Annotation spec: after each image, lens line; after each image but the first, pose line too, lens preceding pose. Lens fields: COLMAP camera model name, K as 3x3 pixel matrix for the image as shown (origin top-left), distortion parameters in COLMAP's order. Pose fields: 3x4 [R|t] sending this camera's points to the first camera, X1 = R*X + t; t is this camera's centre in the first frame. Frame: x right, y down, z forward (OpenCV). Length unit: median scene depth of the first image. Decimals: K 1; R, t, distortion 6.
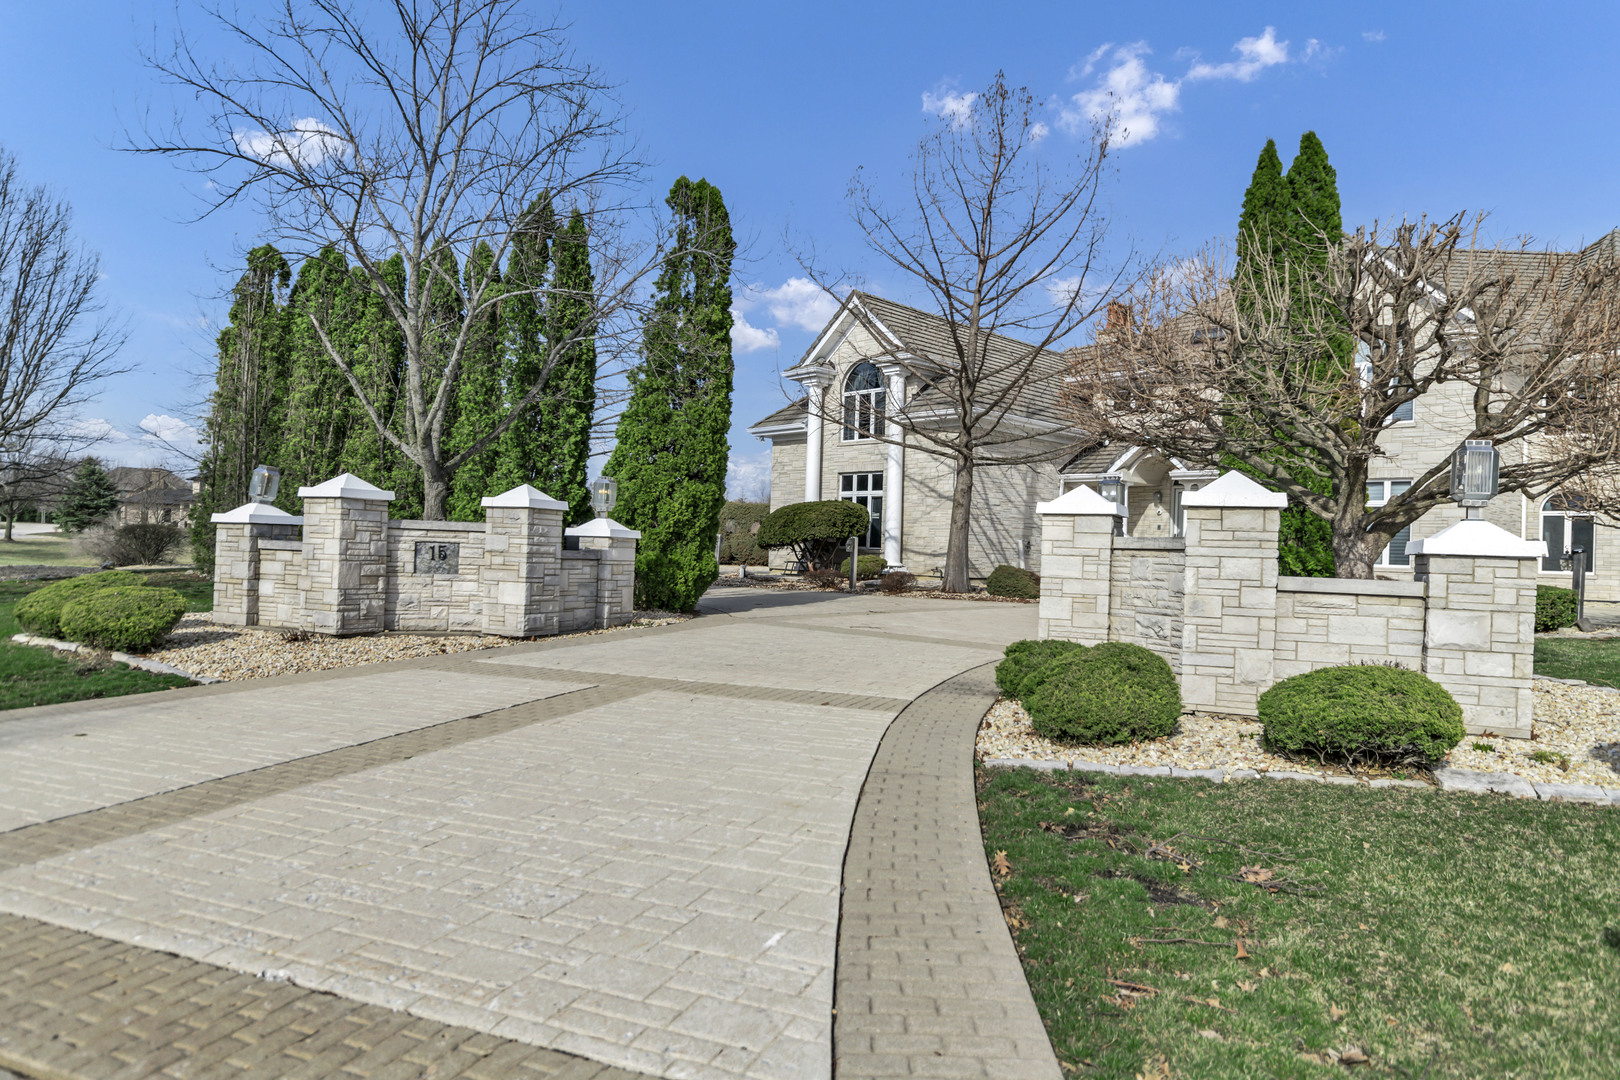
lens RADIAL K [[1012.9, 0, 808.3], [0, 1012.9, 539.5], [0, 0, 1]] dist [0.002770, 0.000363]
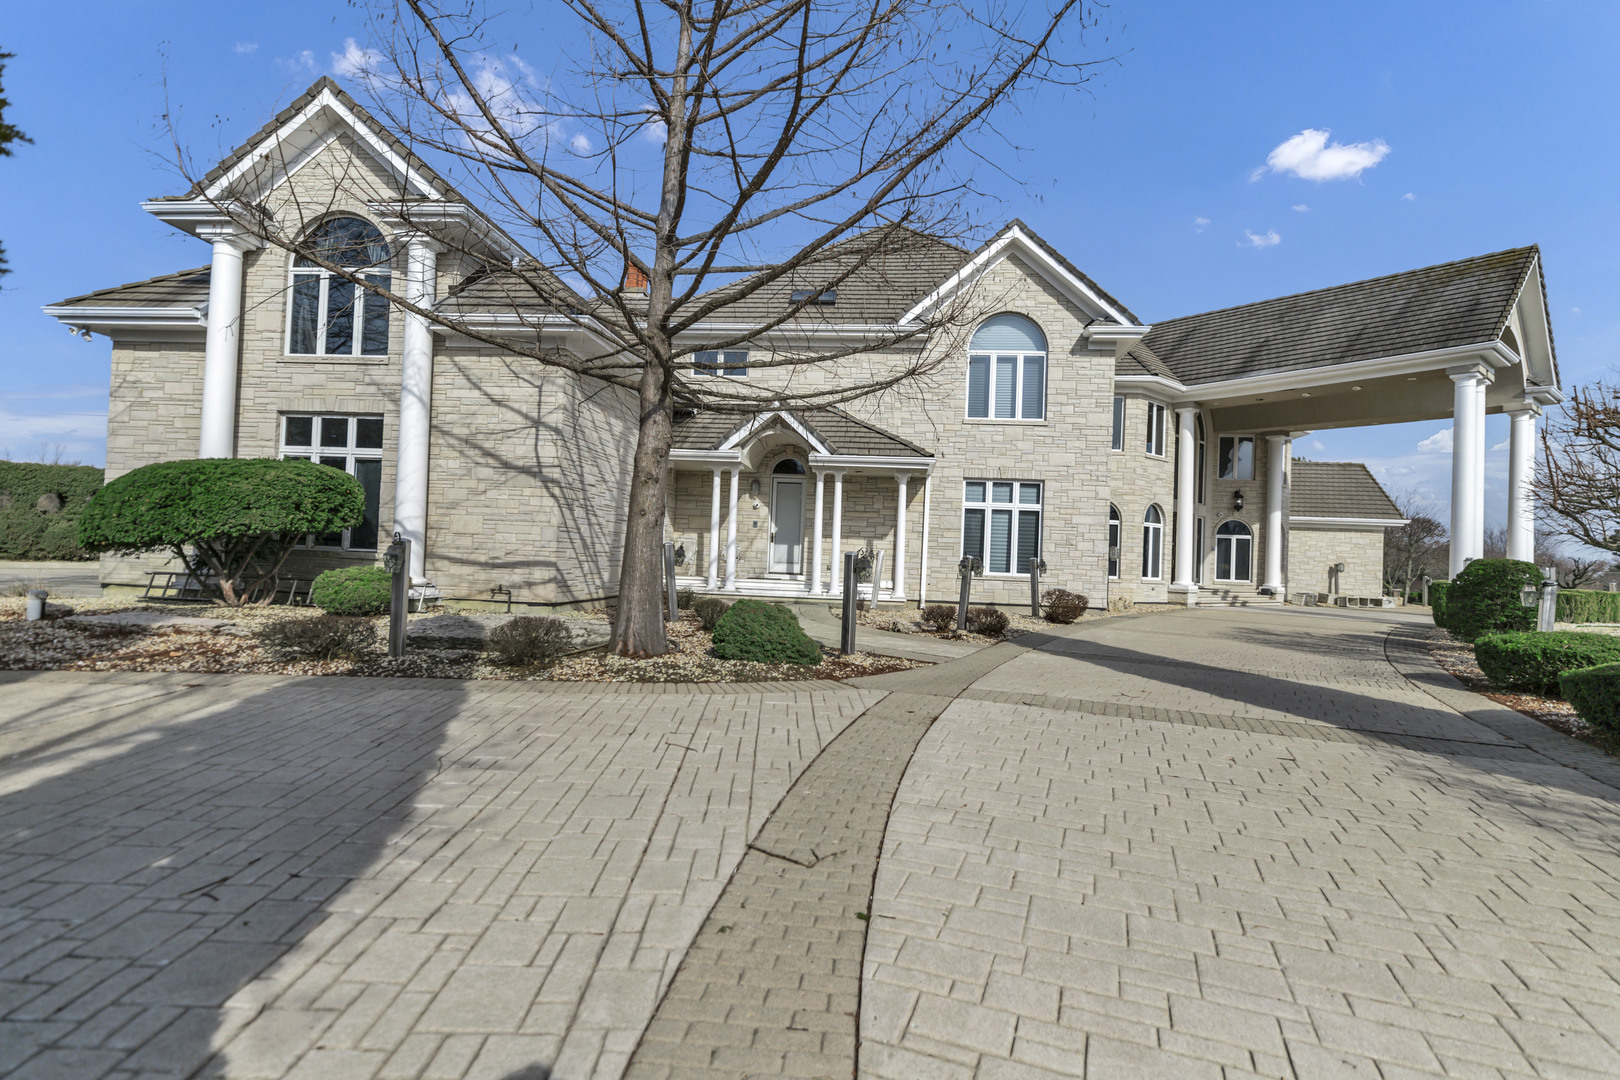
lens RADIAL K [[794.8, 0, 800.6], [0, 794.8, 533.7], [0, 0, 1]] dist [-0.000195, 0.000011]
pose [[0.747925, 0.015569, 0.663600, -0.046015], [-0.024352, 0.999695, 0.003992, -0.008370], [-0.663336, -0.019146, 0.748077, 0.519397]]
